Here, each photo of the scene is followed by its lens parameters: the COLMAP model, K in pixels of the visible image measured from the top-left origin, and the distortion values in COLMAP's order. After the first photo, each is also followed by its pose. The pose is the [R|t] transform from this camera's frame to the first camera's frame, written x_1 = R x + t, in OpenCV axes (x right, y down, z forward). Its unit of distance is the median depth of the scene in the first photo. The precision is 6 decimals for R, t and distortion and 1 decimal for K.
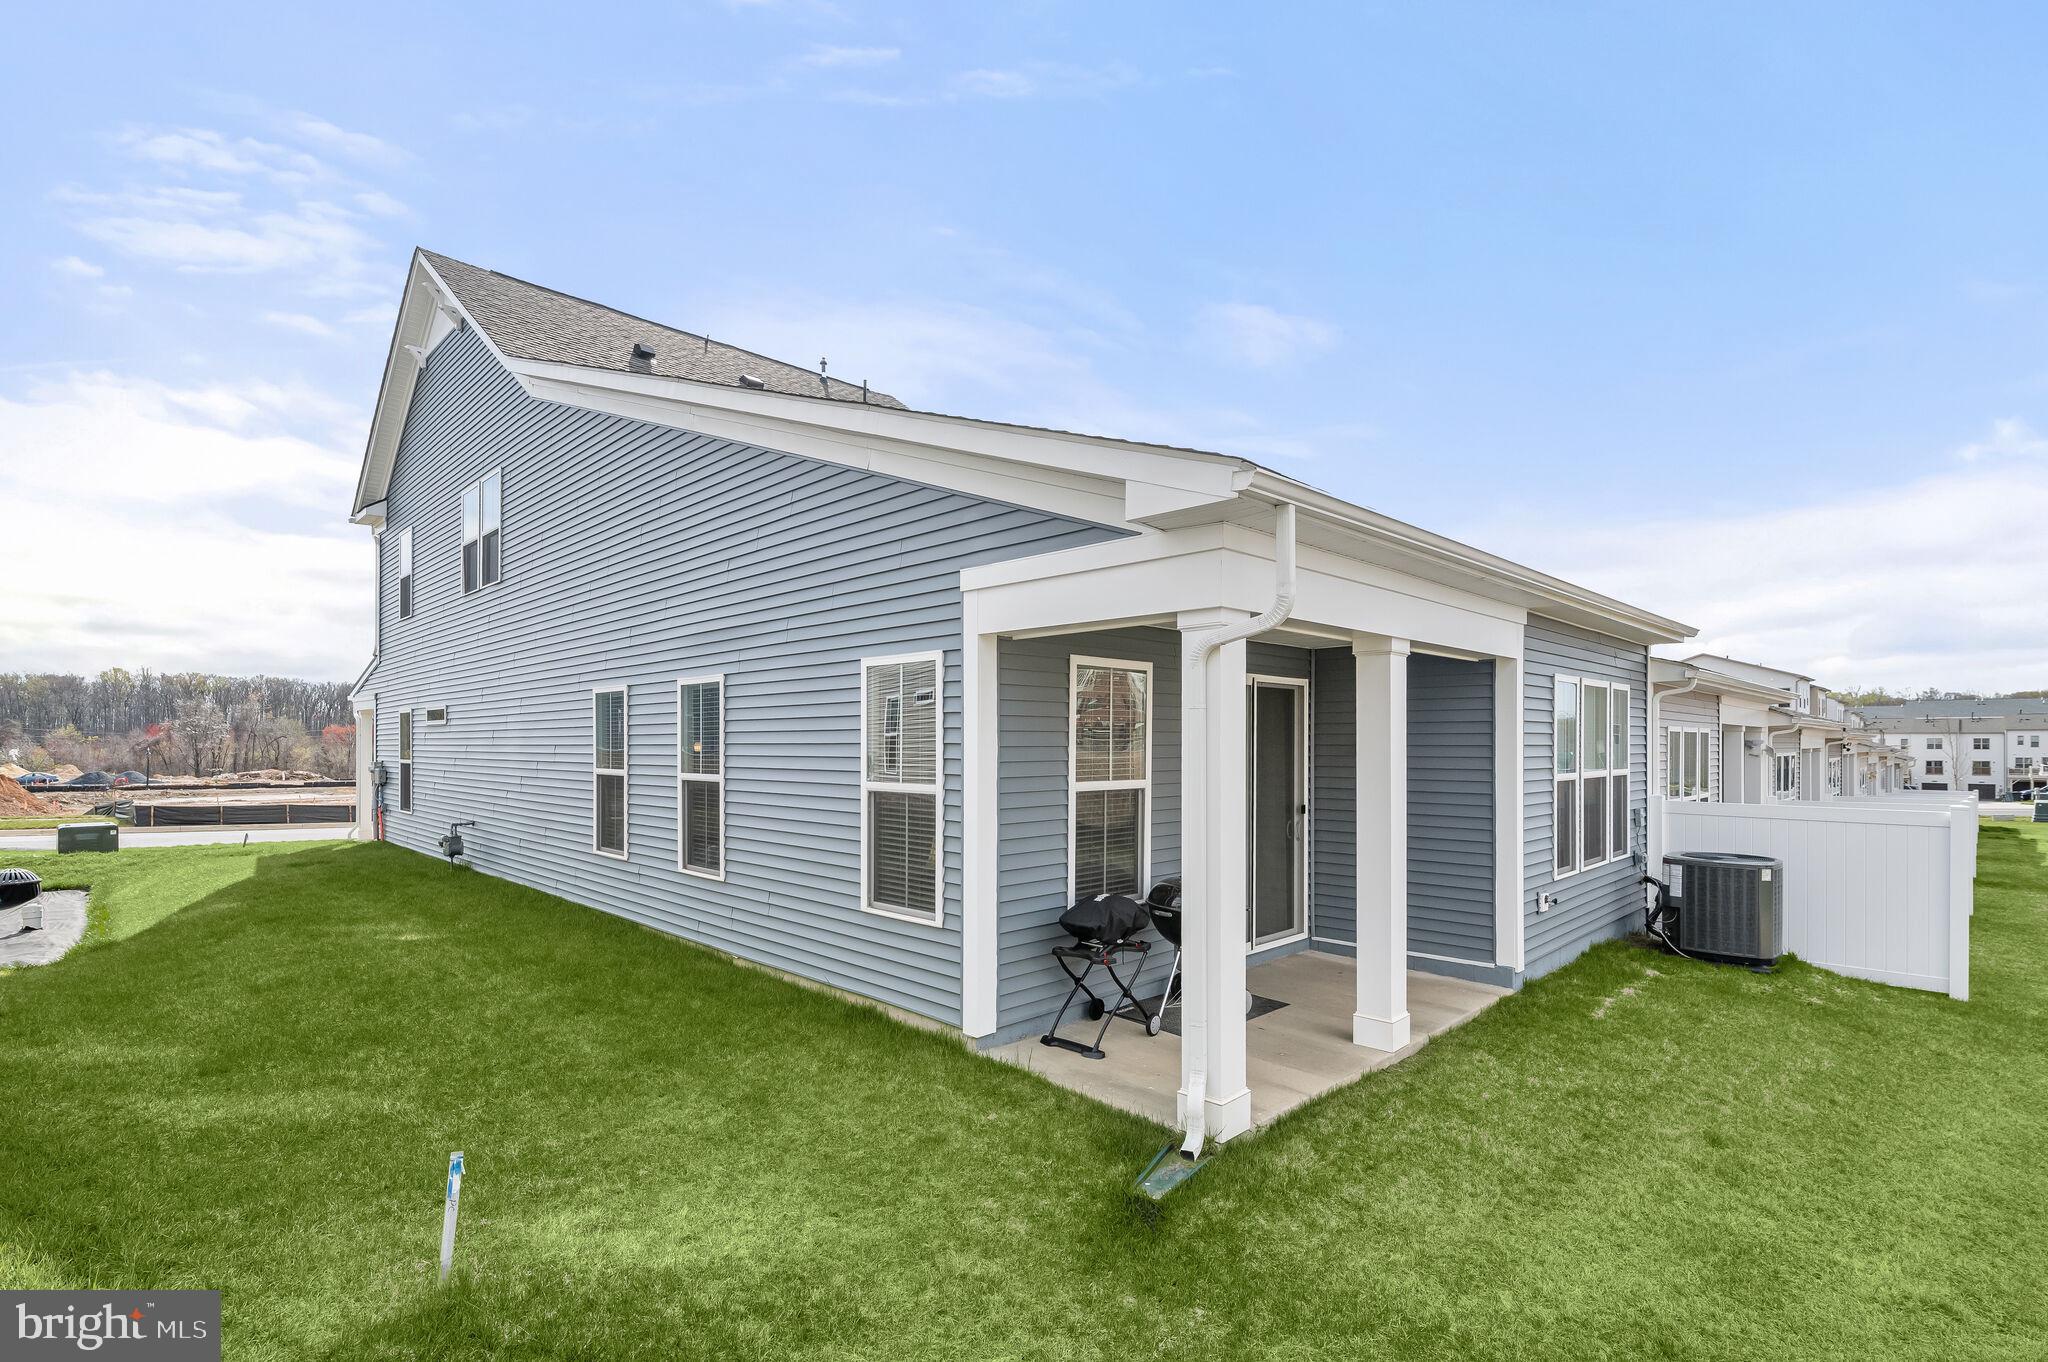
lens RADIAL K [[933.7, 0, 1030.2], [0, 933.7, 740.4], [0, 0, 1]] dist [0.000444, 0.000289]
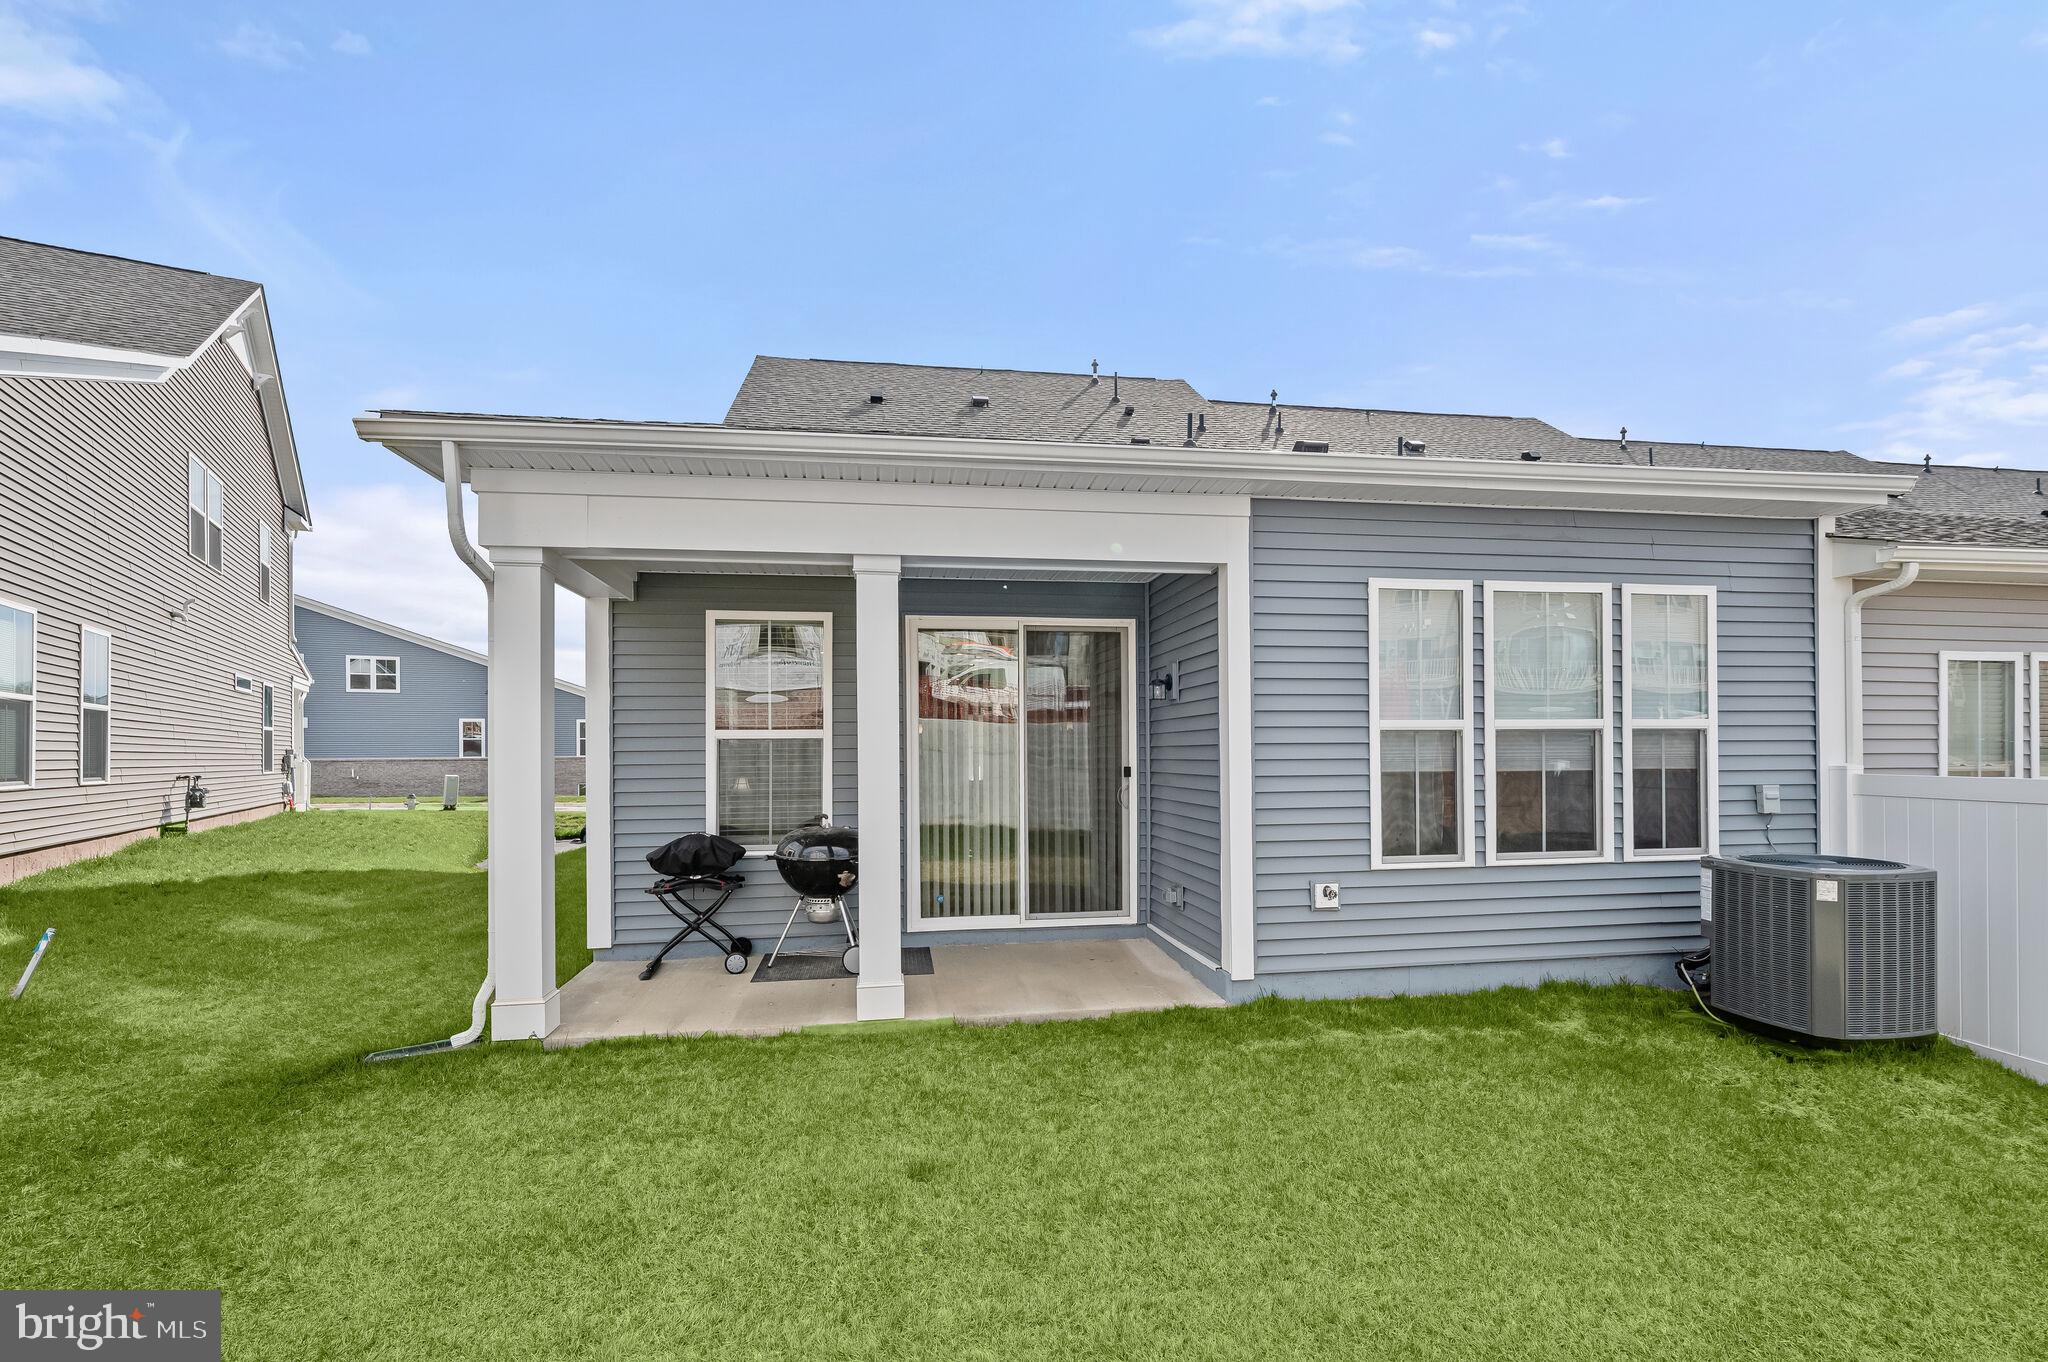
lens RADIAL K [[933.7, 0, 1030.2], [0, 933.7, 740.4], [0, 0, 1]] dist [0.000444, 0.000289]
pose [[0.813964, -0.015602, -0.580706, 0.801948], [0.010607, 0.999872, -0.011996, 0.061184], [0.580819, 0.003604, 0.814025, 0.286308]]
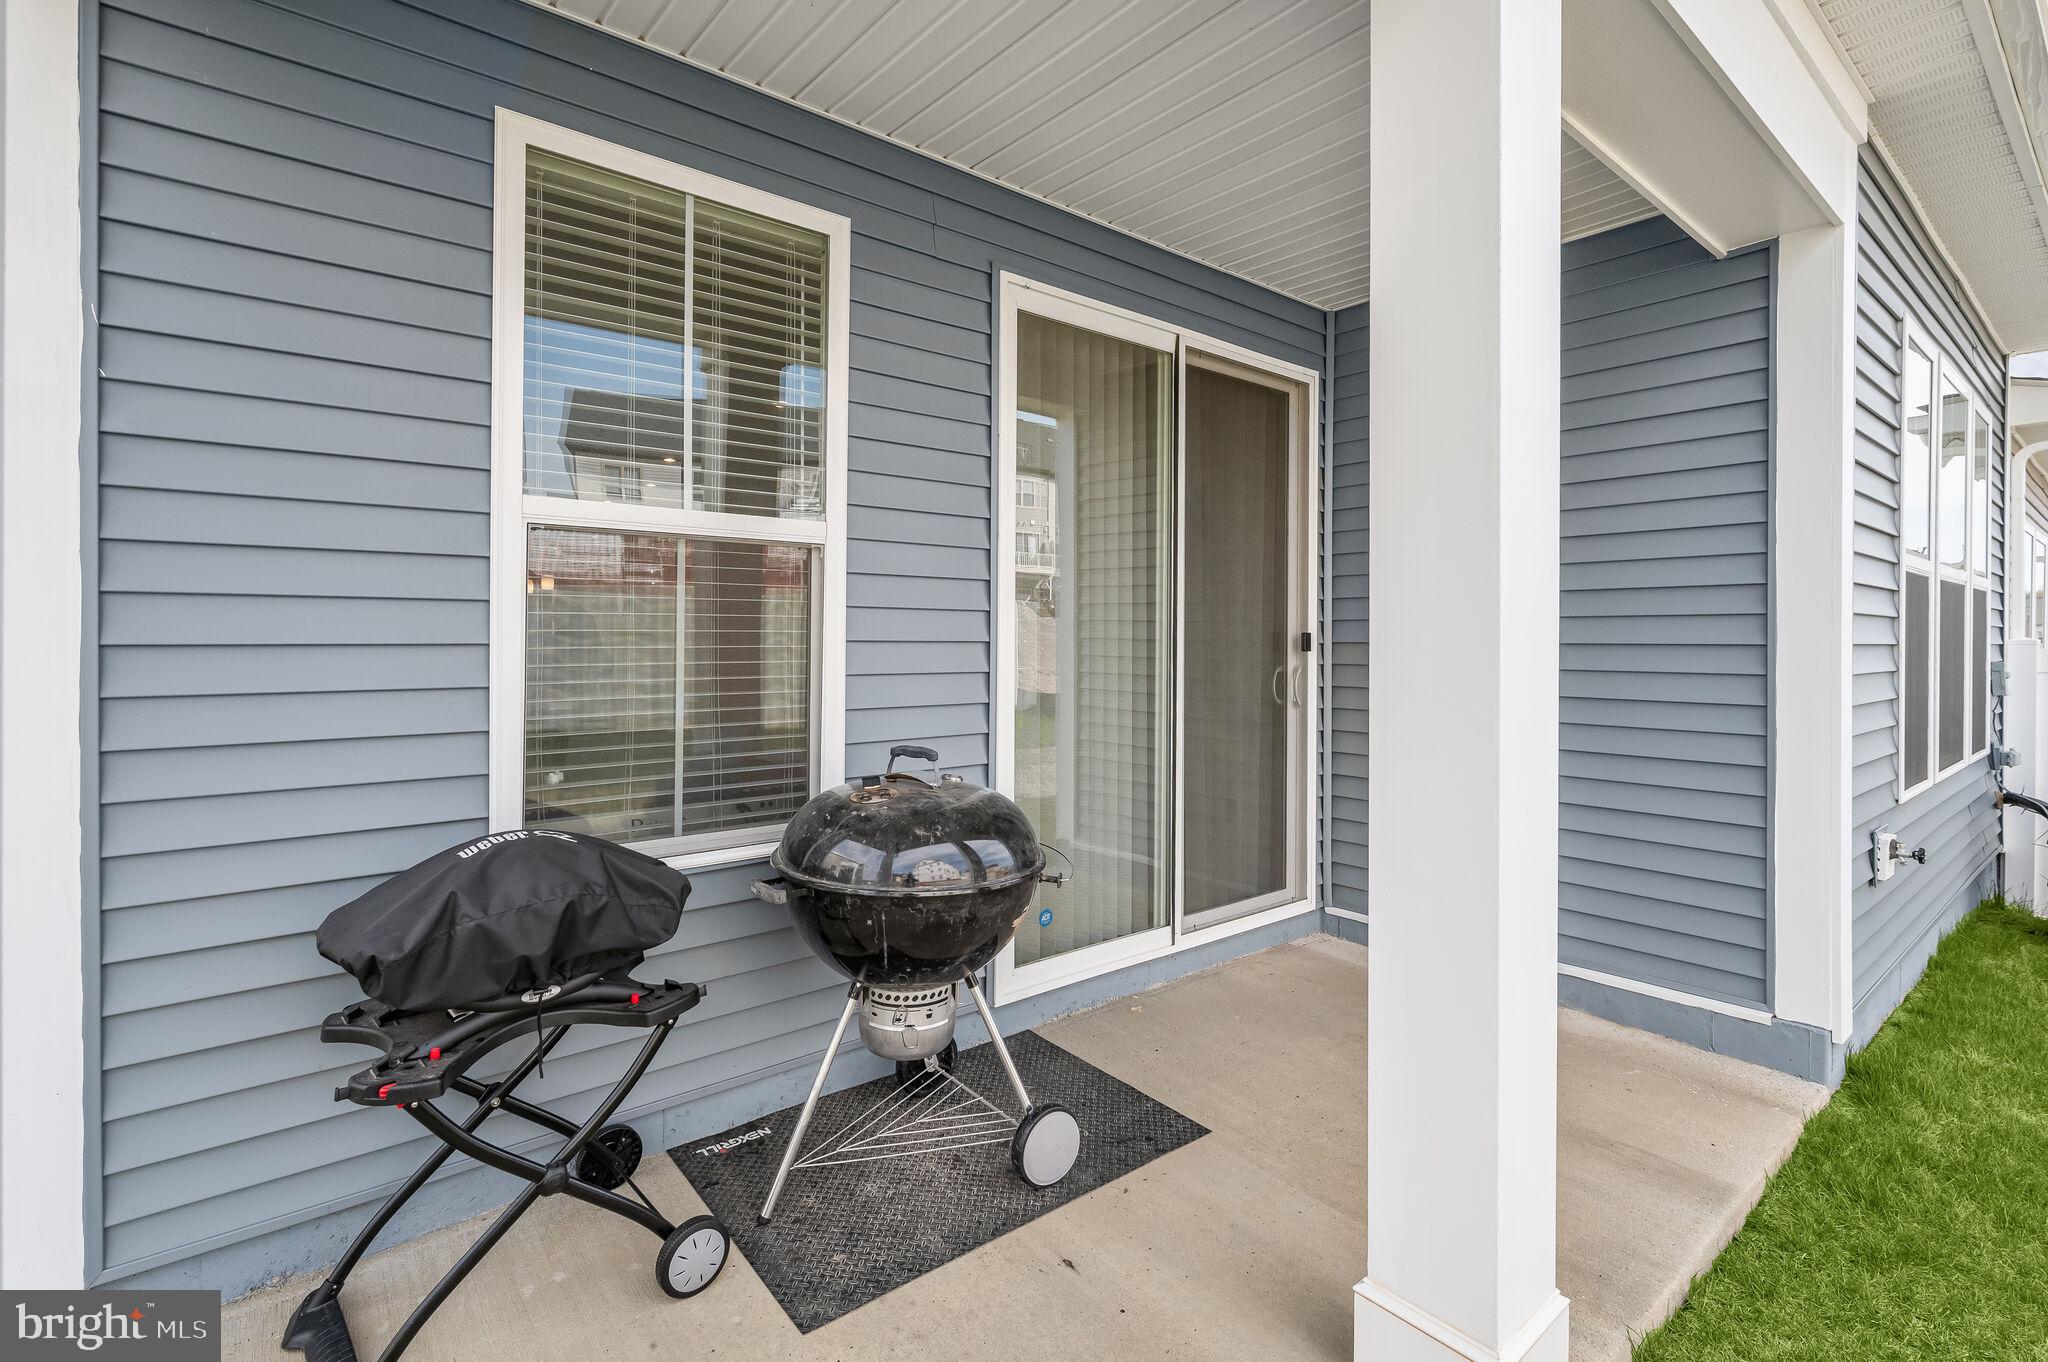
lens RADIAL K [[933.8, 0, 1023.2], [0, 933.8, 639.5], [0, 0, 1]] dist [-0.001858, -0.000744]
pose [[0.995056, 0.004422, -0.099215, 0.219178], [-0.004149, 0.999987, 0.002958, 0.080380], [0.099227, -0.002532, 0.995062, 0.571086]]
